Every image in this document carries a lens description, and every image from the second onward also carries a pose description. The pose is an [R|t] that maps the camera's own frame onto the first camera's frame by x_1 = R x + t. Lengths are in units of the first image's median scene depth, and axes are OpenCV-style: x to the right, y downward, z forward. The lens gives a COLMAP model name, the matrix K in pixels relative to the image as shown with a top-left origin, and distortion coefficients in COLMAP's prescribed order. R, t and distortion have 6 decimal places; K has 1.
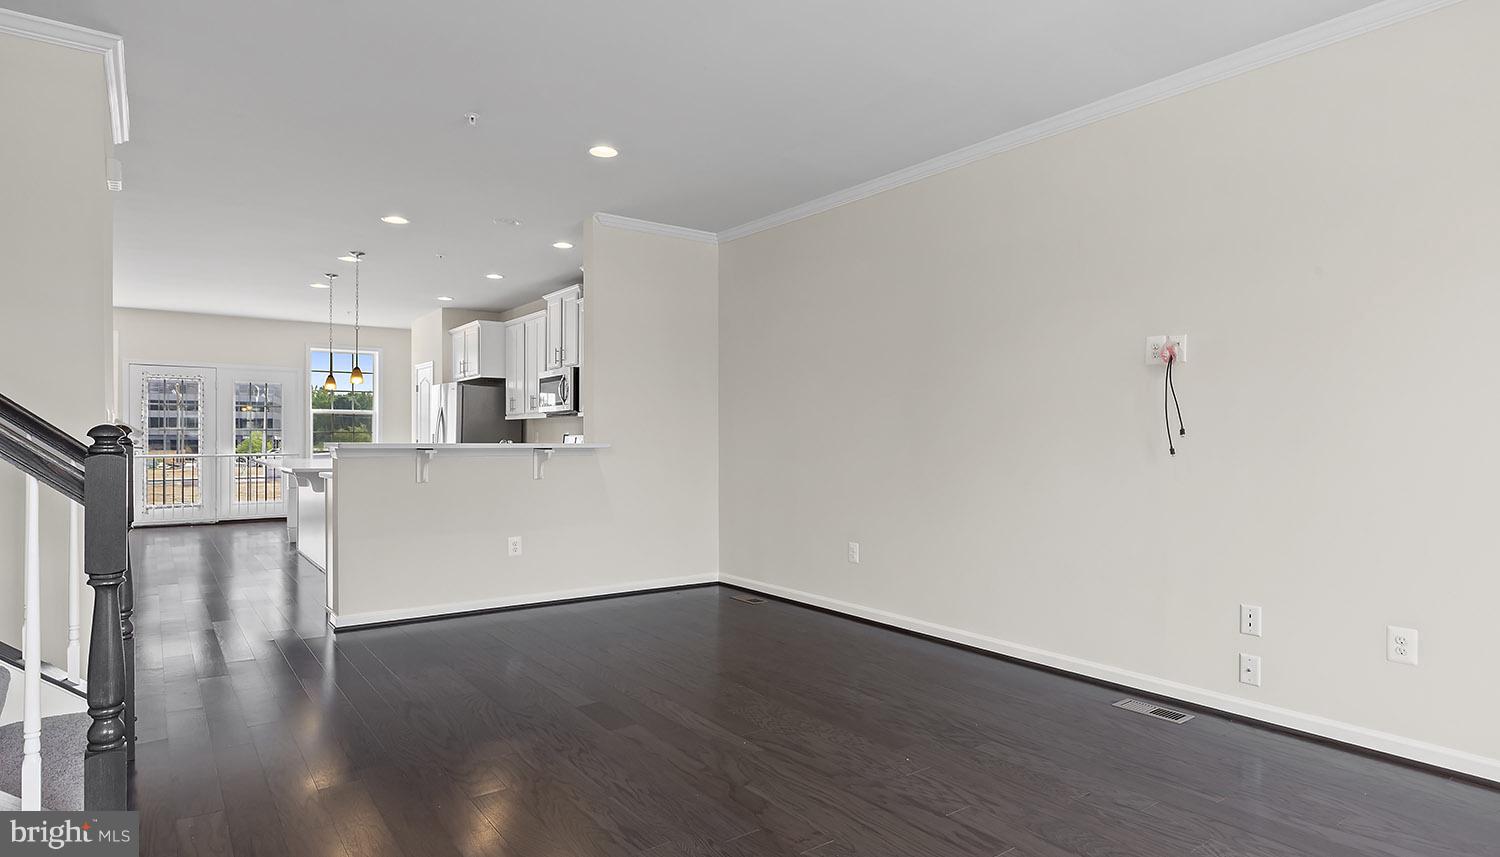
lens RADIAL K [[880.2, 0, 793.7], [0, 880.2, 451.8], [0, 0, 1]] dist [0.000886, 0.000566]
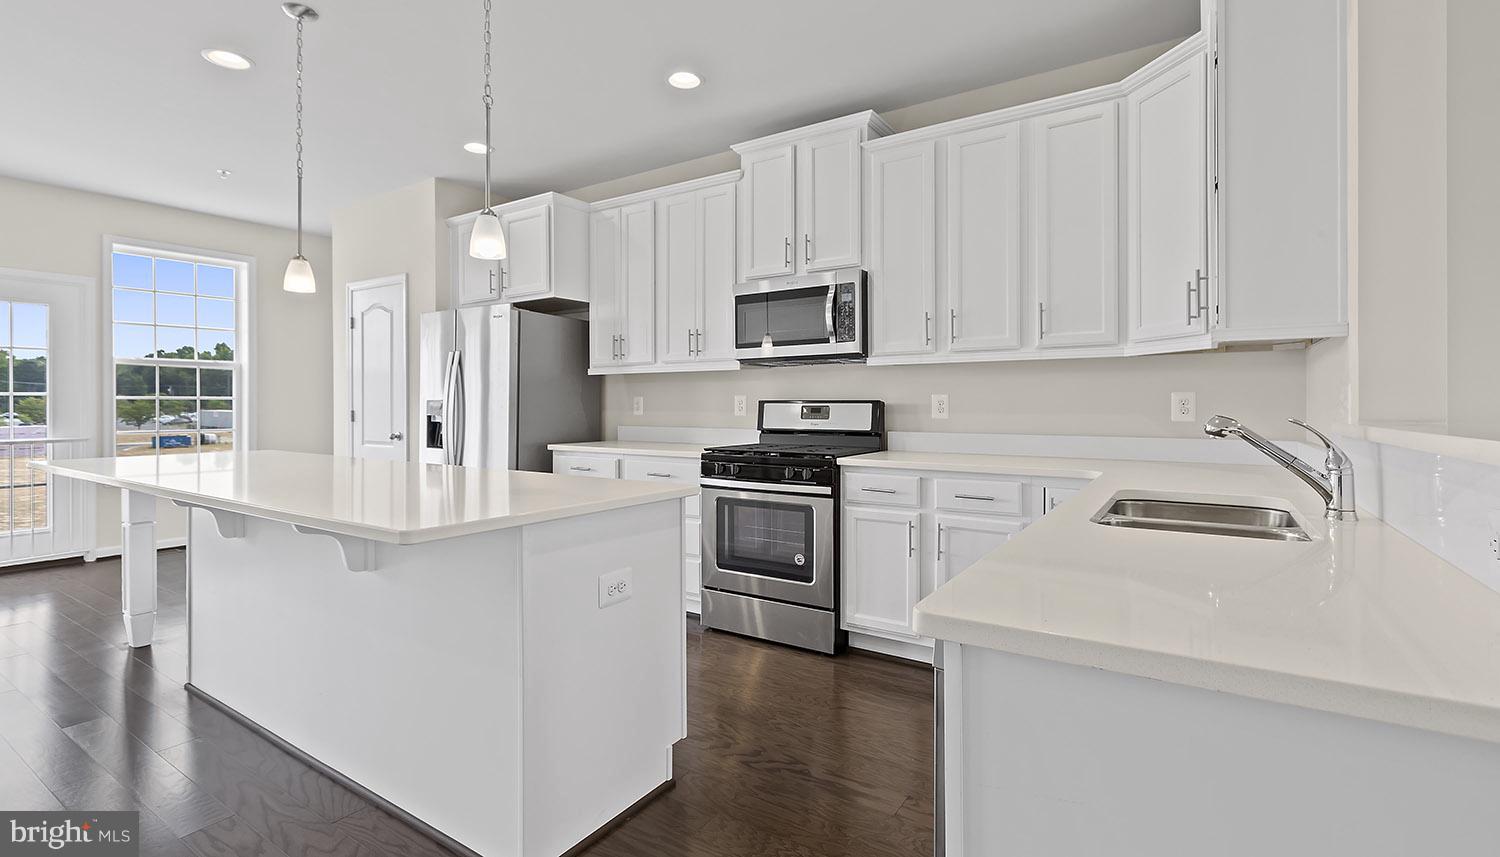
lens RADIAL K [[680.2, 0, 747.7], [0, 680.2, 413.5], [0, 0, 1]] dist [0.001659, 0.000622]
pose [[0.937927, -0.008463, 0.346730, -0.371518], [0.009756, 0.999950, -0.001986, -0.009225], [-0.346696, 0.005246, 0.937963, 0.531086]]
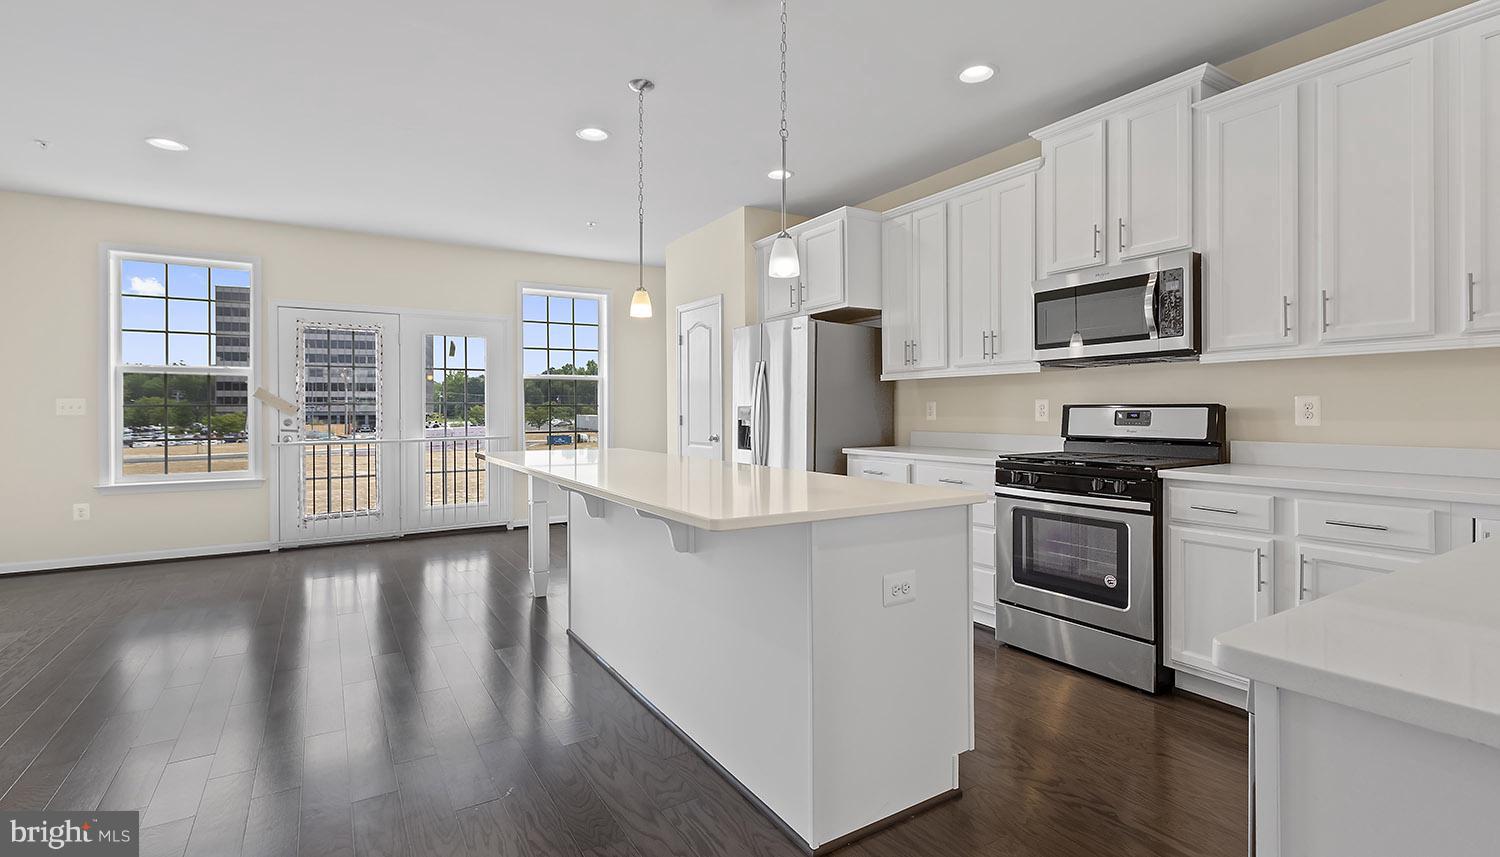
lens RADIAL K [[680.7, 0, 750.0], [0, 680.7, 428.5], [0, 0, 1]] dist [0.001244, 0.000287]
pose [[0.997198, -0.005115, -0.074634, -0.368028], [0.005853, 0.999936, 0.009669, -0.009358], [0.074580, -0.010078, 0.997164, 0.524011]]
